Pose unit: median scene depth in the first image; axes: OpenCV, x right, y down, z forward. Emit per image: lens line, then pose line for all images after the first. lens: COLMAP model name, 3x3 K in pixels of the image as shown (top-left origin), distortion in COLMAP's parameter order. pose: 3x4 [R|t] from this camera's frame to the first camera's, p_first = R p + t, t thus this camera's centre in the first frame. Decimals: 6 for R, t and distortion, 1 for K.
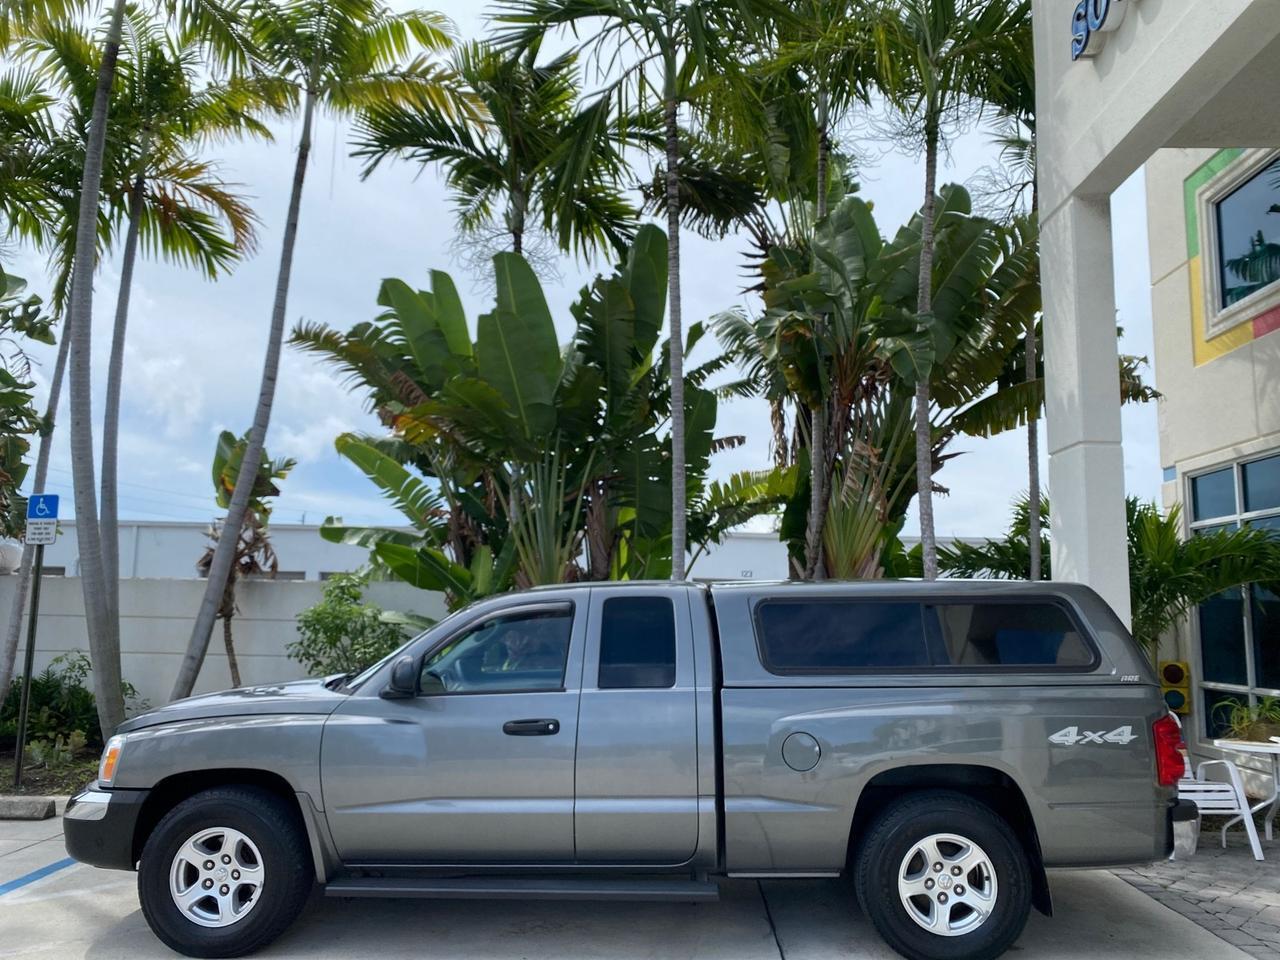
lens RADIAL K [[983.4, 0, 645.9], [0, 983.4, 480.5], [0, 0, 1]] dist [0.025944, -0.030856]
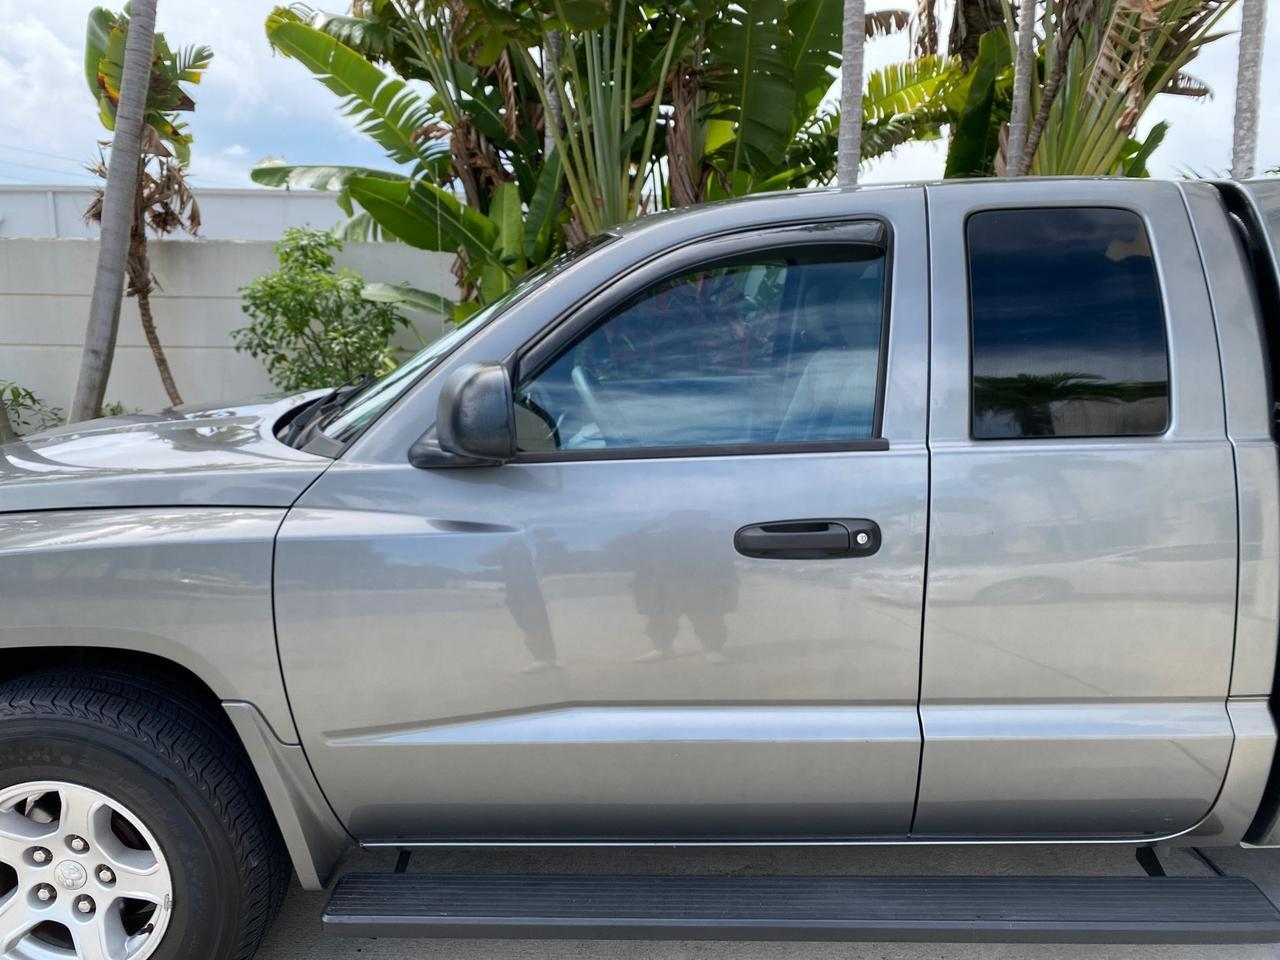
lens RADIAL K [[983.4, 0, 637.8], [0, 983.4, 469.2], [0, 0, 1]] dist [0.025944, -0.030856]
pose [[0.999799, -0.011250, 0.016571, -0.092289], [0.005726, 0.953369, 0.301752, 0.051236], [-0.019193, -0.301596, 0.953243, 0.308961]]
